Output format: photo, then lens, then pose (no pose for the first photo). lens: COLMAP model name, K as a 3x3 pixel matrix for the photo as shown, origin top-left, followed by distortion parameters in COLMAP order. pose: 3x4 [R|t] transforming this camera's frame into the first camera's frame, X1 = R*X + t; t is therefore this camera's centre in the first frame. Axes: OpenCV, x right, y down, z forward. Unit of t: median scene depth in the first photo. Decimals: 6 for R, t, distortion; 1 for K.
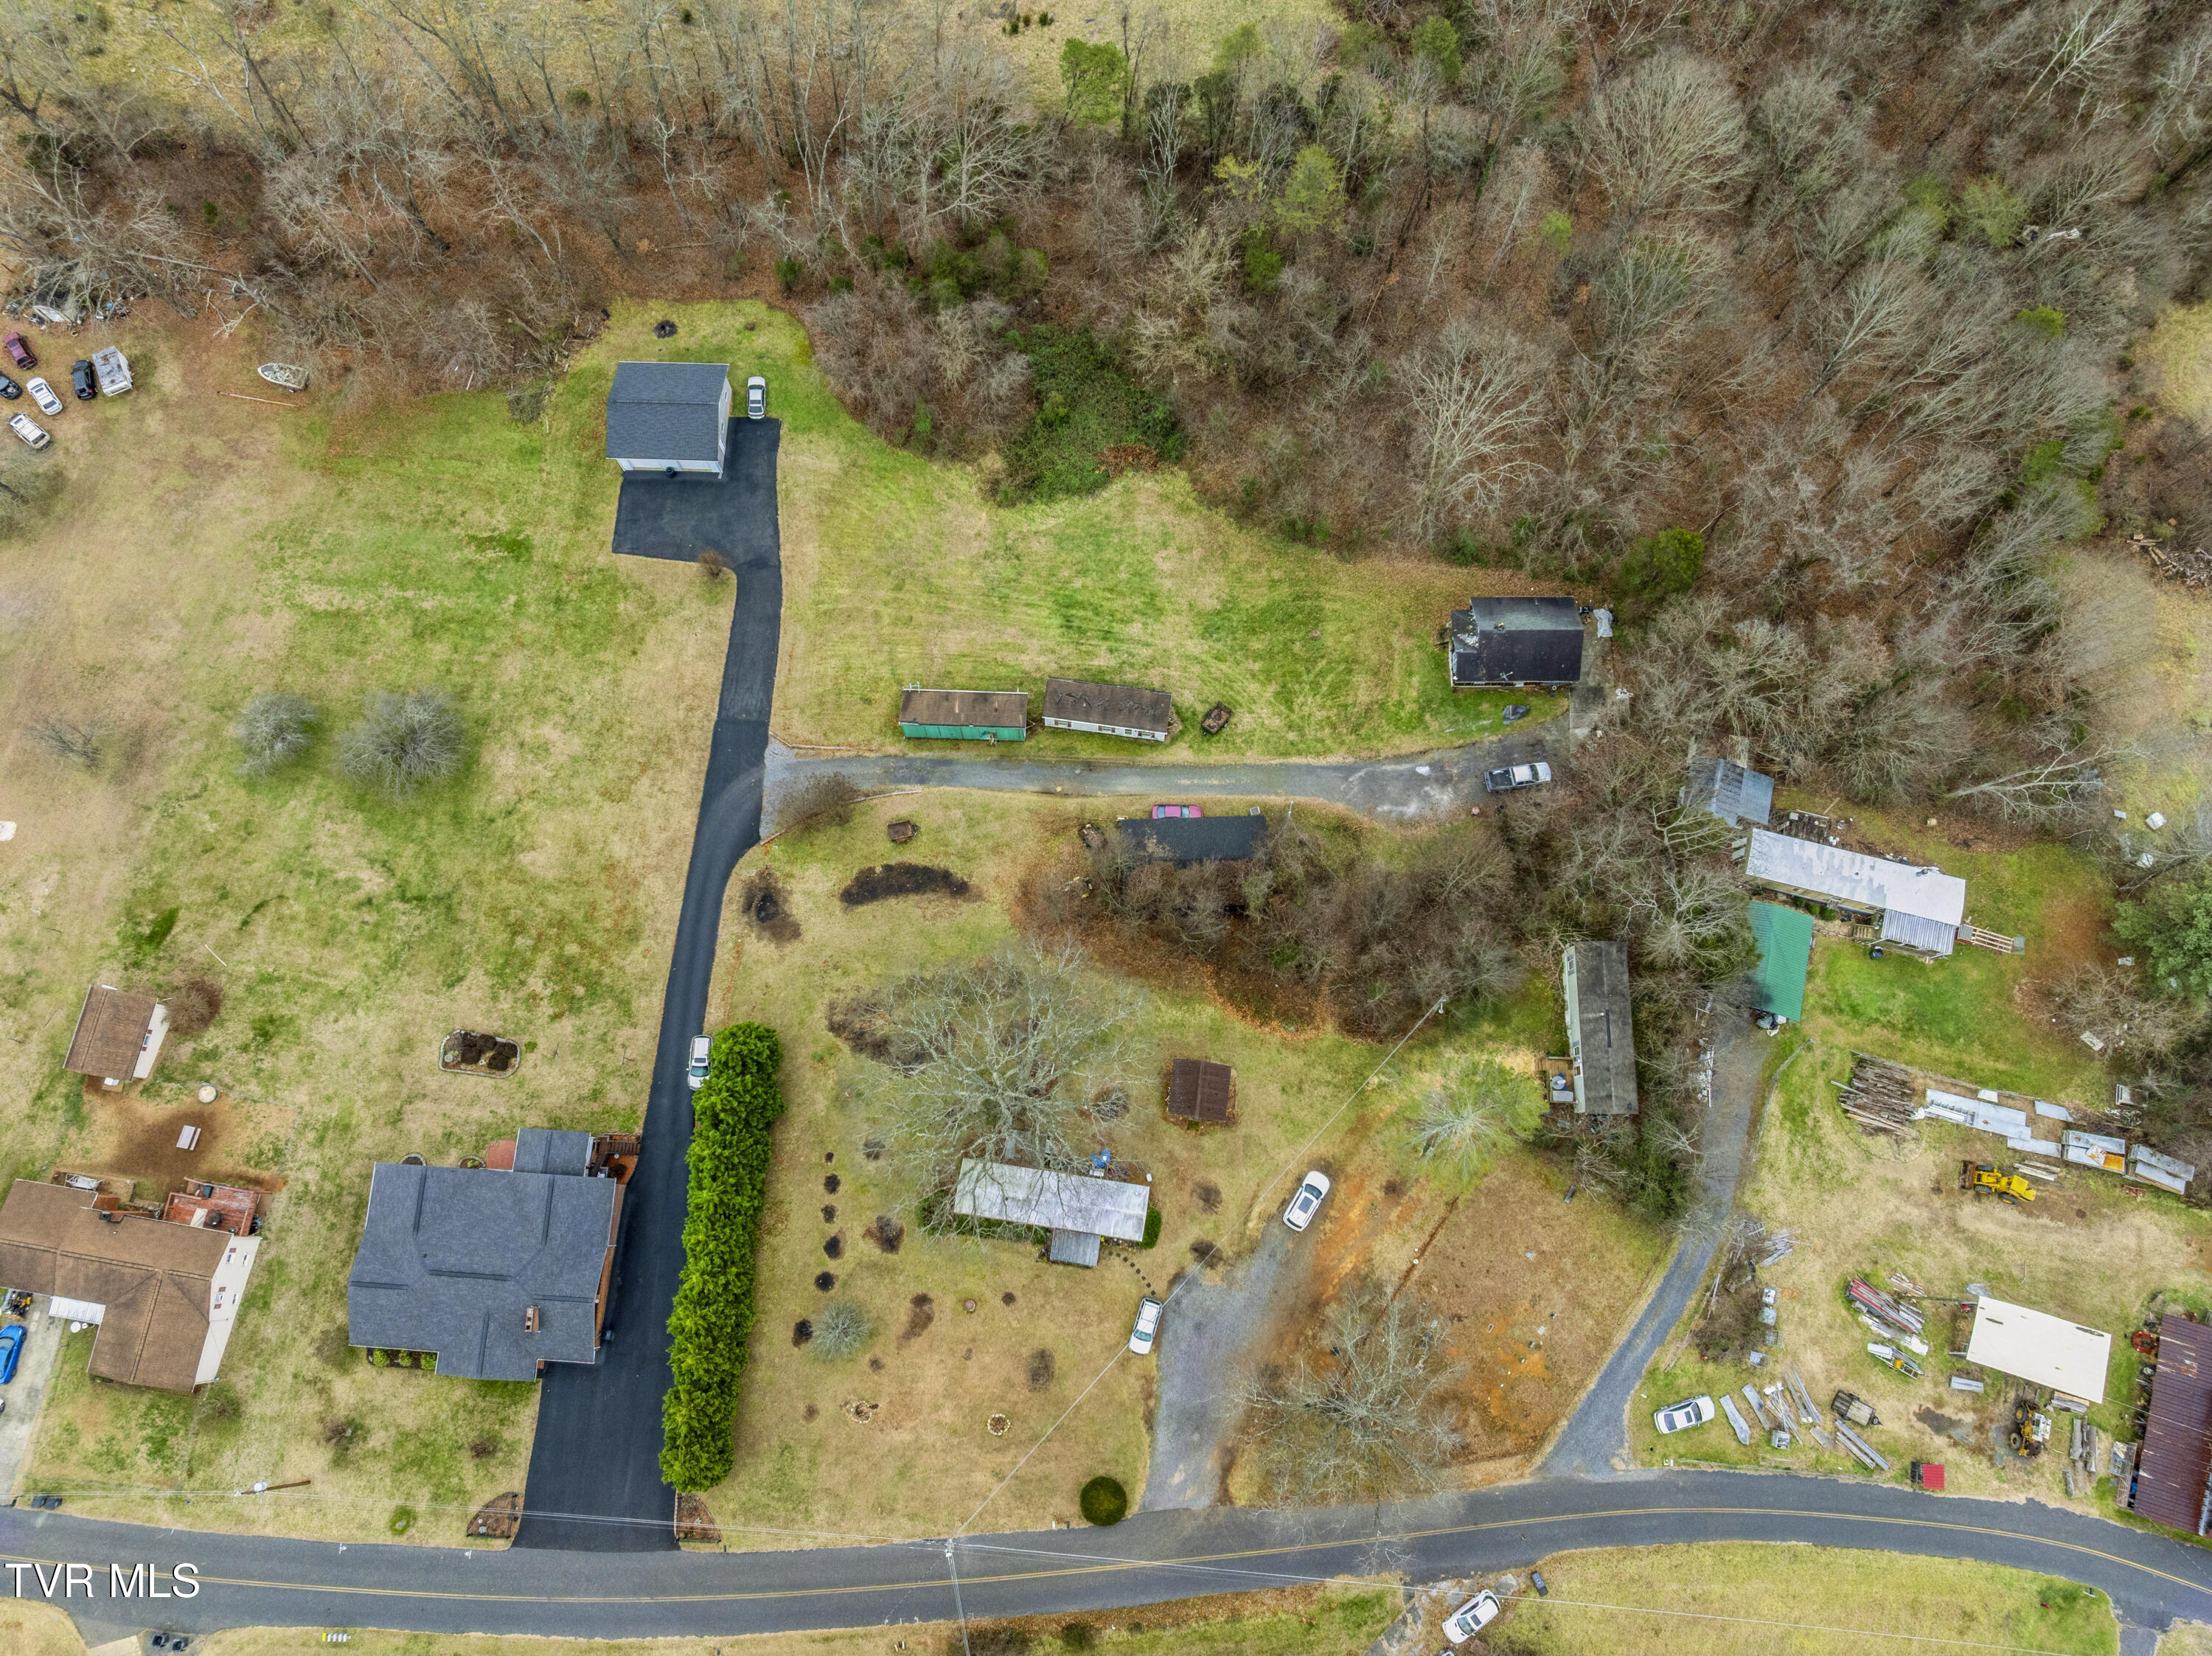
lens RADIAL K [[1531.3, 0, 1106.0], [0, 1531.3, 828.0], [0, 0, 1]] dist [-0.033784, -0.001506]
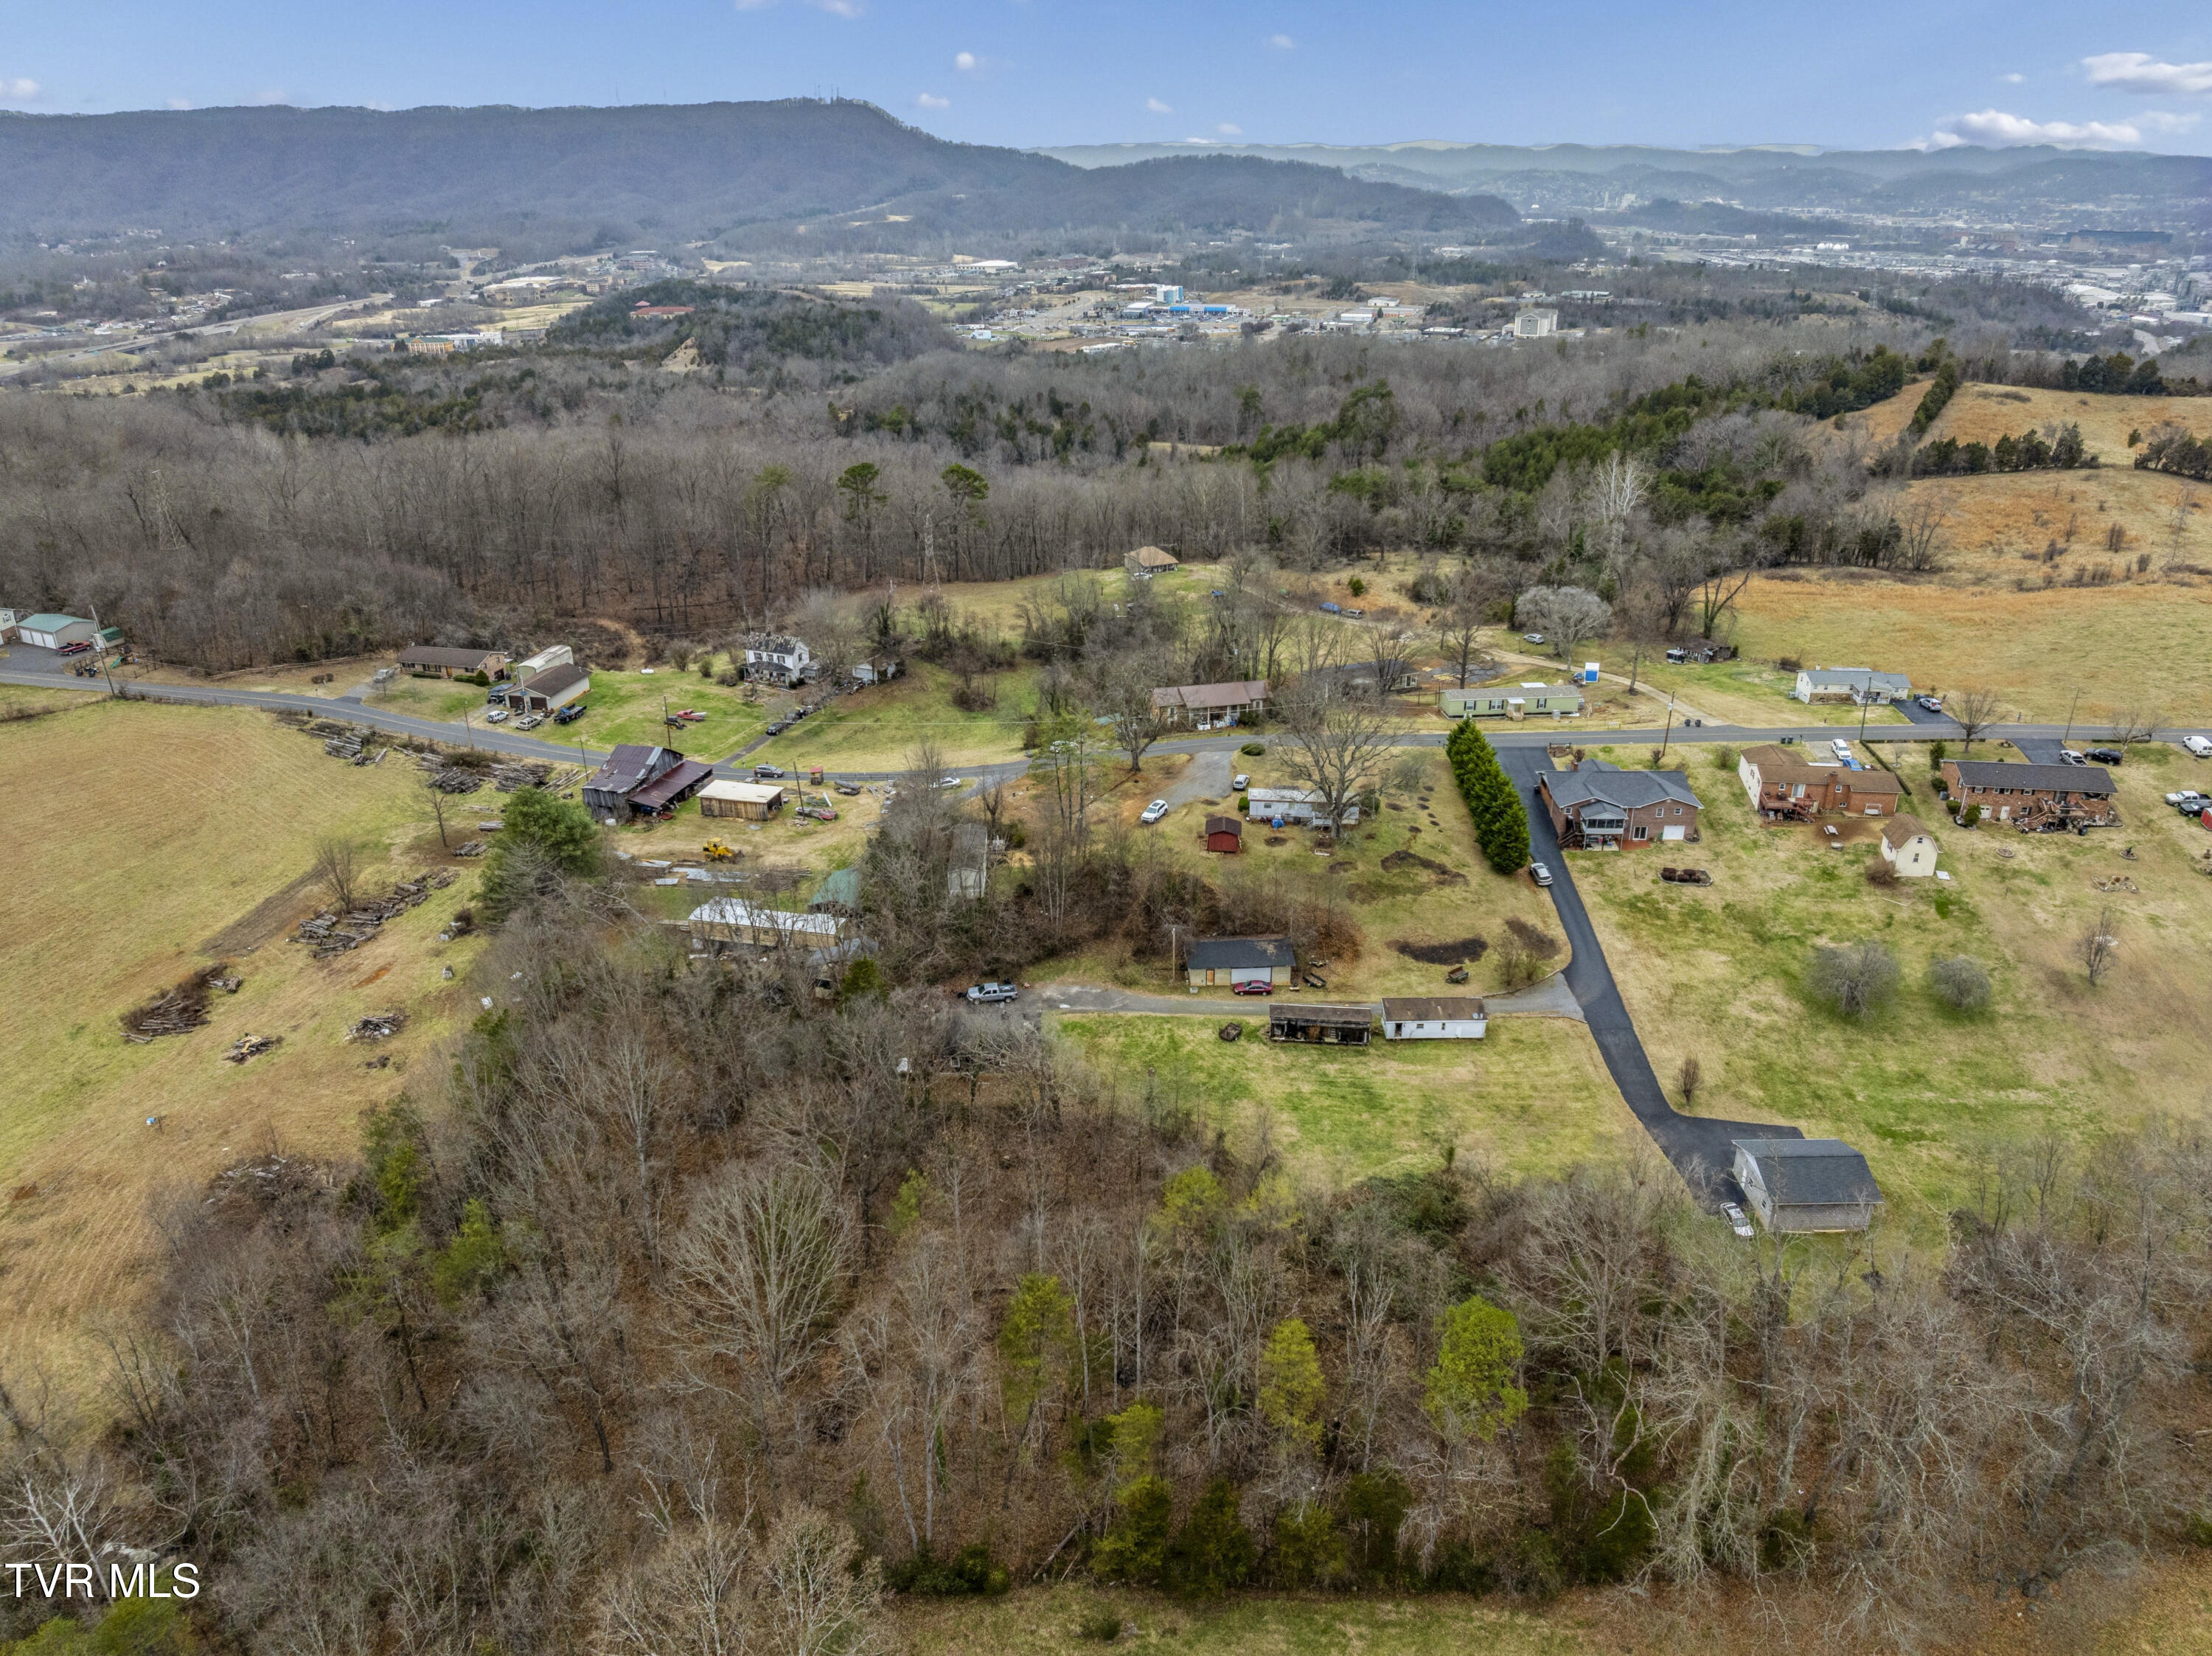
lens RADIAL K [[1544.5, 0, 1115.1], [0, 1544.5, 831.6], [0, 0, 1]] dist [-0.061515, 0.045034]
pose [[-0.999351, 0.018602, -0.030832, 0.230446], [-0.033500, -0.166285, 0.985509, -1.459946], [0.013205, 0.985902, 0.166800, 0.737206]]
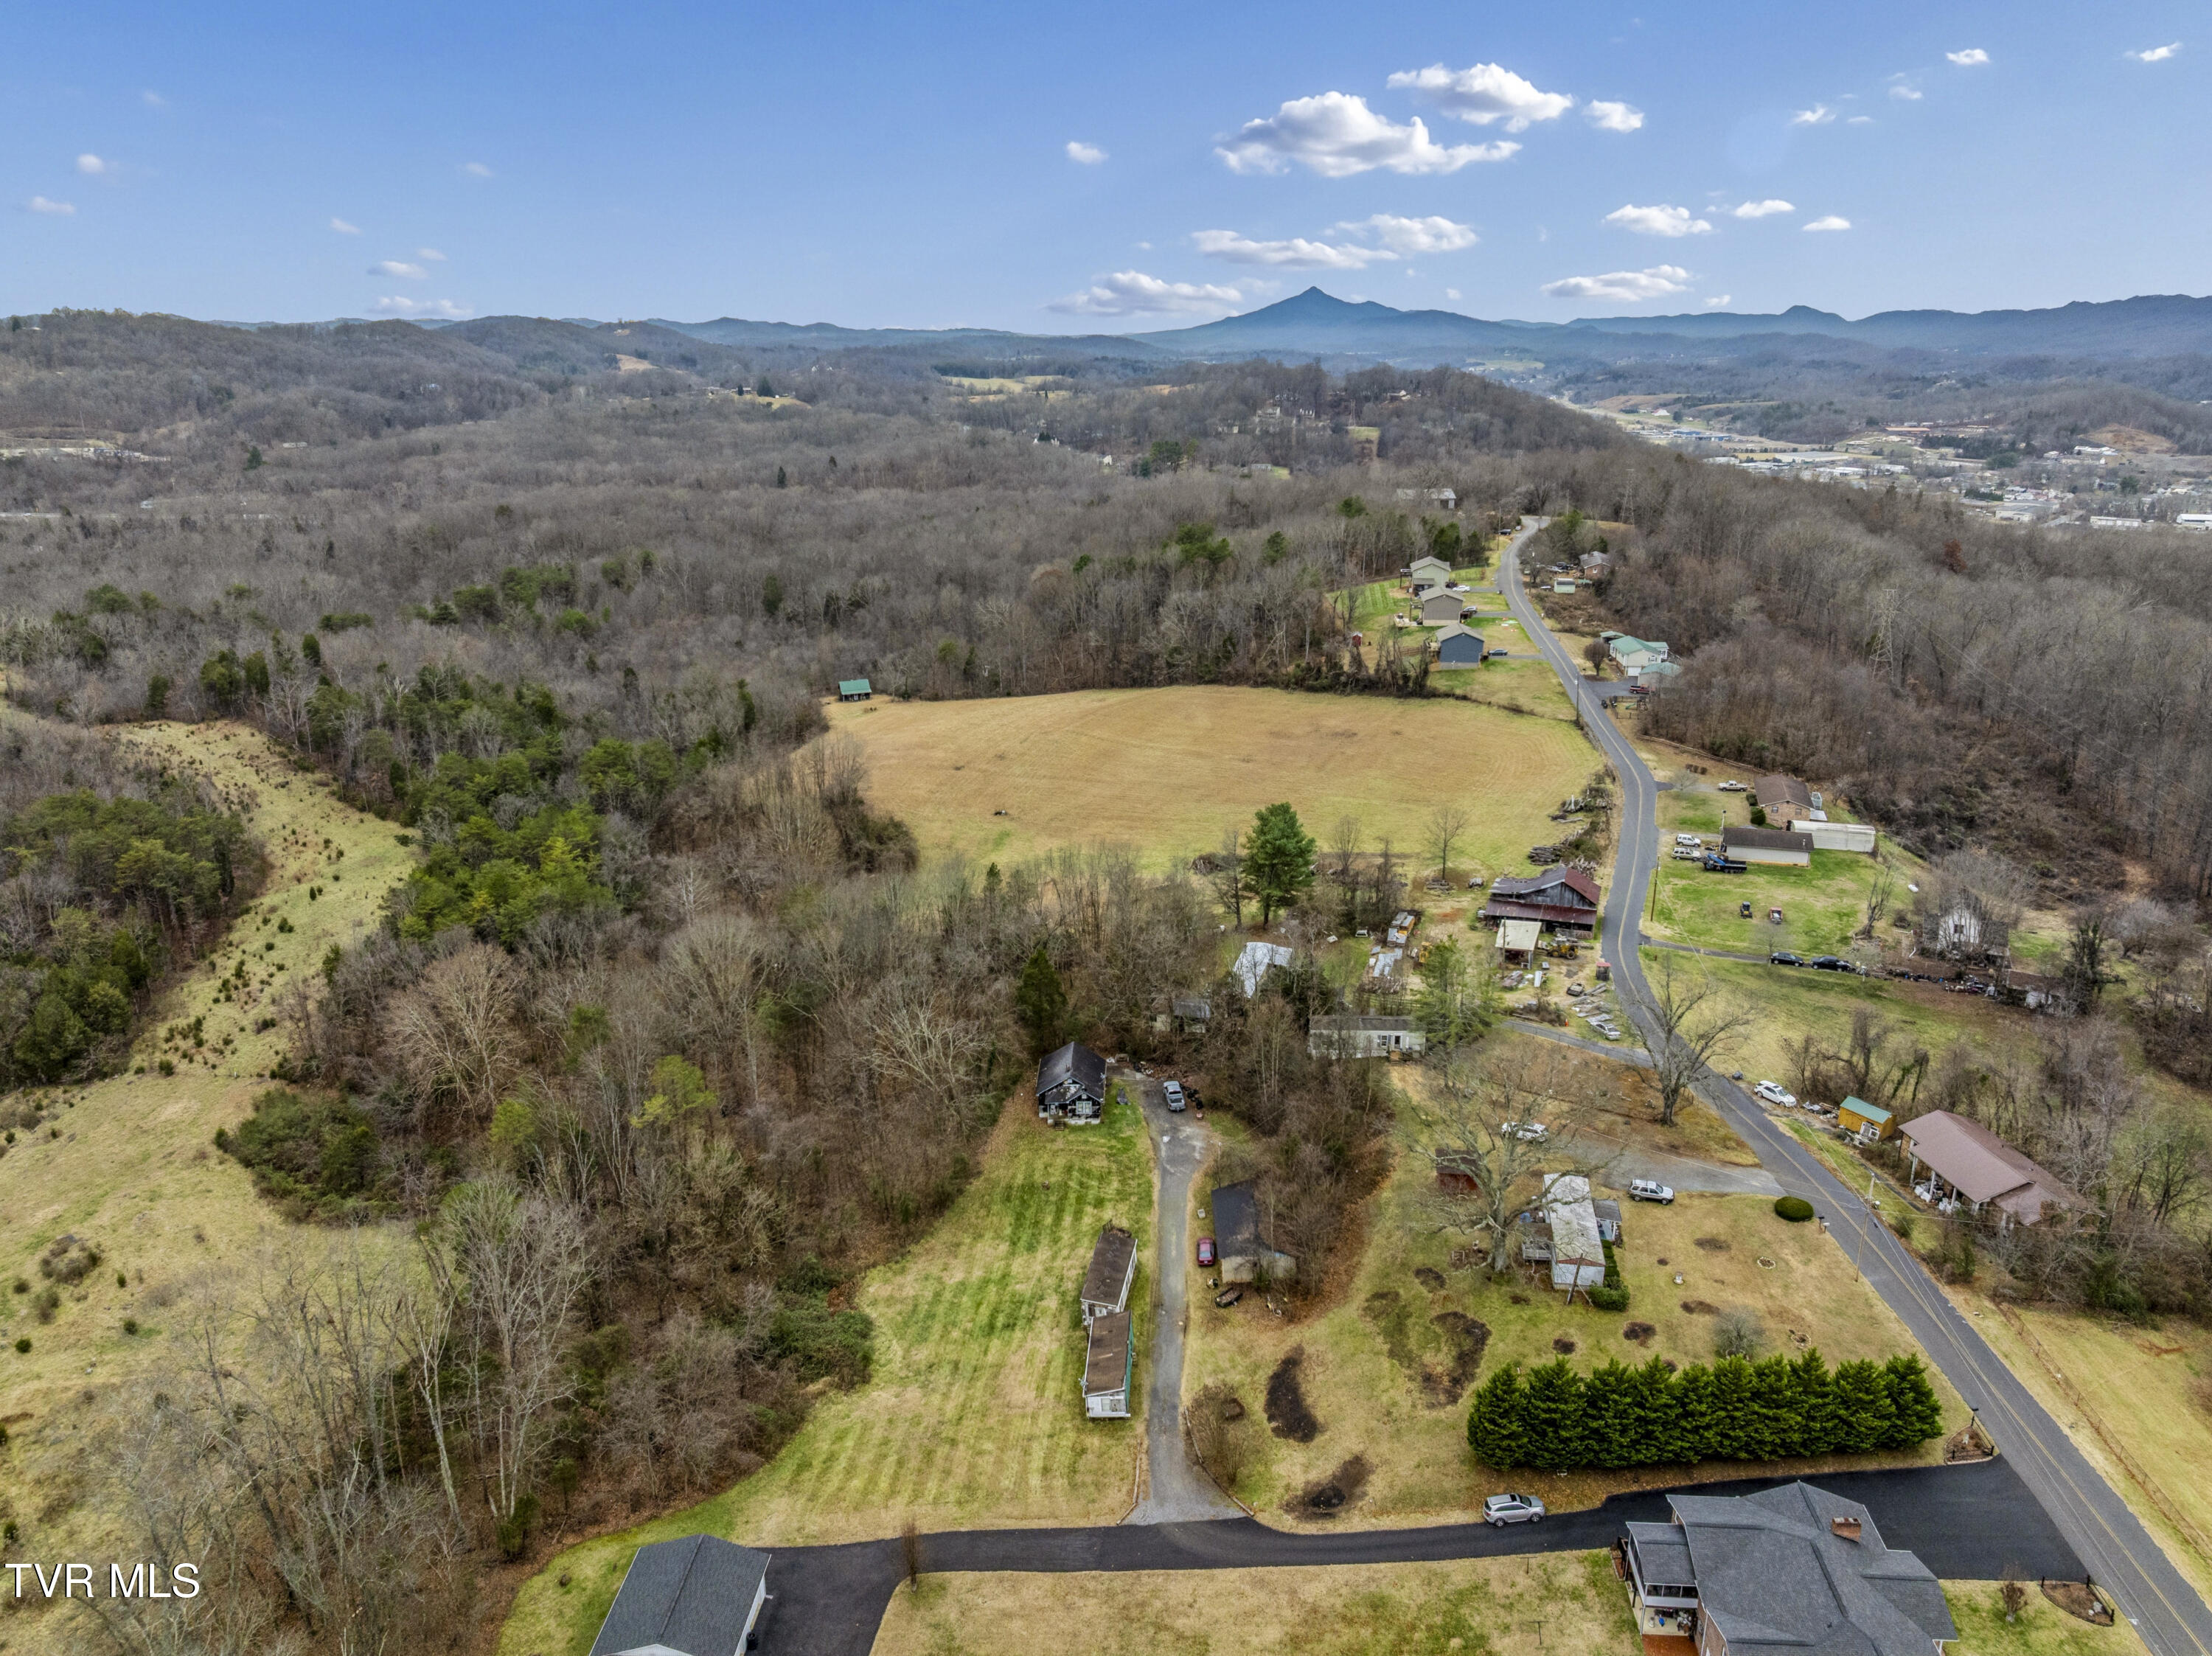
lens RADIAL K [[1587.9, 0, 1123.1], [0, 1587.9, 824.2], [0, 0, 1]] dist [-0.009694, -0.003091]
pose [[0.021038, -0.300880, 0.953430, -1.115349], [0.972738, 0.226451, 0.049999, -0.226437], [-0.230949, 0.926386, 0.297442, 0.422955]]
